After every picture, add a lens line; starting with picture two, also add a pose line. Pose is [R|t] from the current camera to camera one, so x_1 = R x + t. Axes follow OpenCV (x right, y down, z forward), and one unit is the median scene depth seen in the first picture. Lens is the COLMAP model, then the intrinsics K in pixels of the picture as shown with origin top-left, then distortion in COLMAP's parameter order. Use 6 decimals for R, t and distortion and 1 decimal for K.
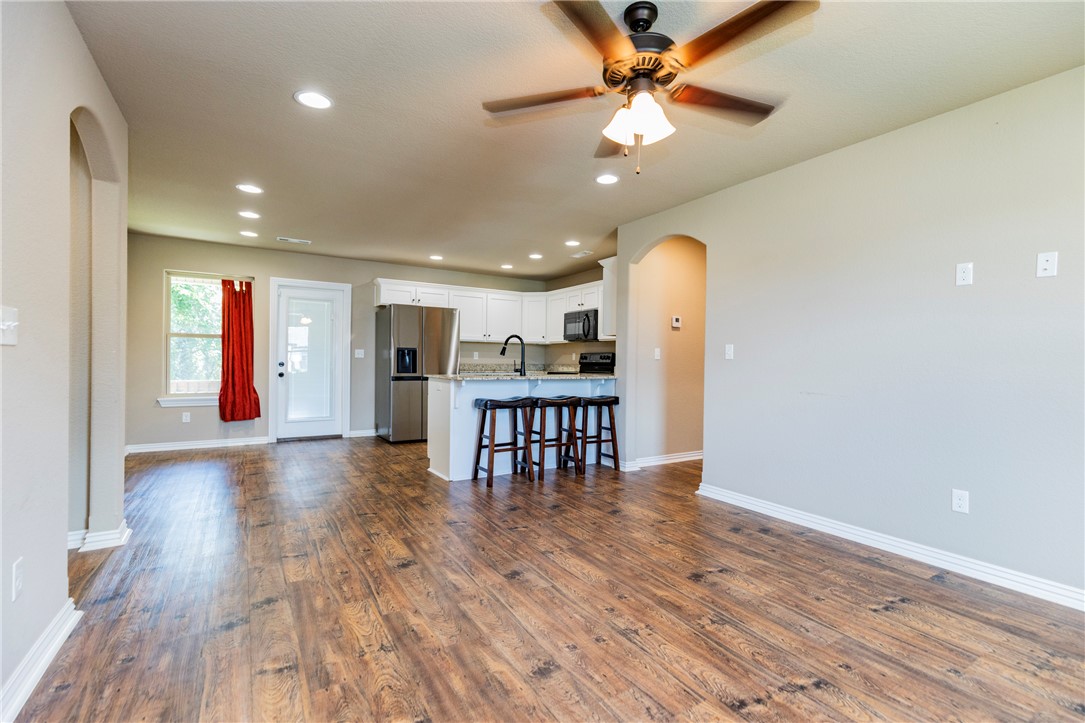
lens RADIAL K [[493.8, 0, 554.5], [0, 493.8, 364.5], [0, 0, 1]] dist [0.010894, -0.000574]
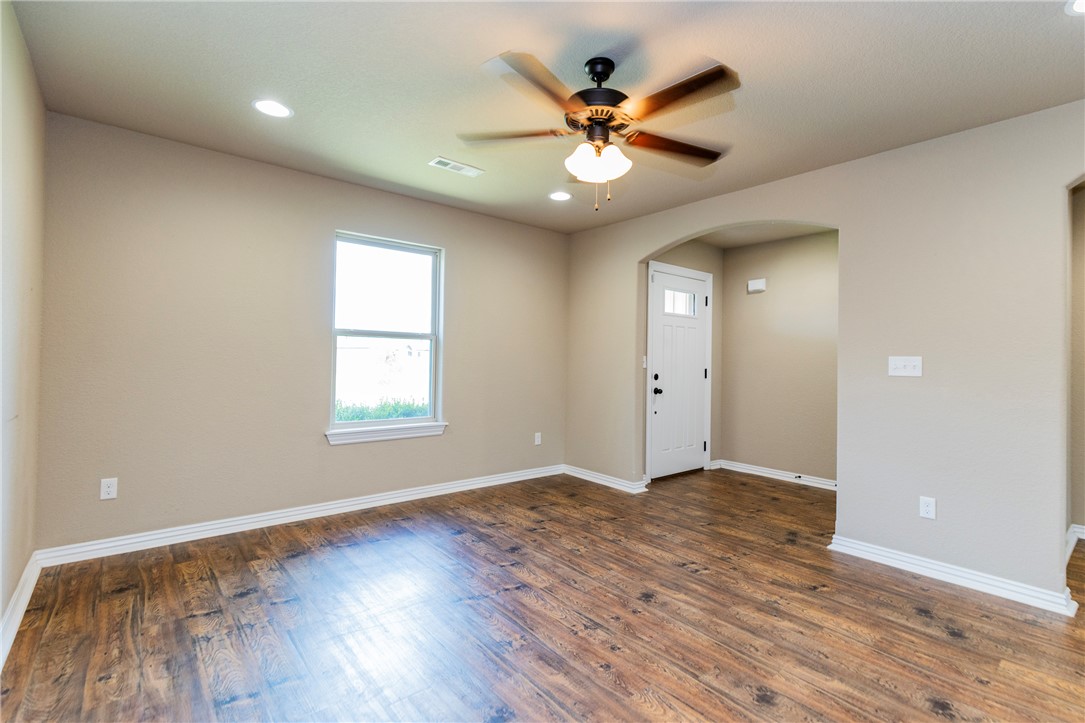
lens RADIAL K [[503.8, 0, 559.8], [0, 503.8, 355.4], [0, 0, 1]] dist [0.010785, -0.000322]
pose [[-0.988300, -0.032423, -0.149034, 0.217587], [-0.031914, 0.999474, -0.005802, -0.025822], [0.149144, -0.000978, -0.988815, 1.118267]]
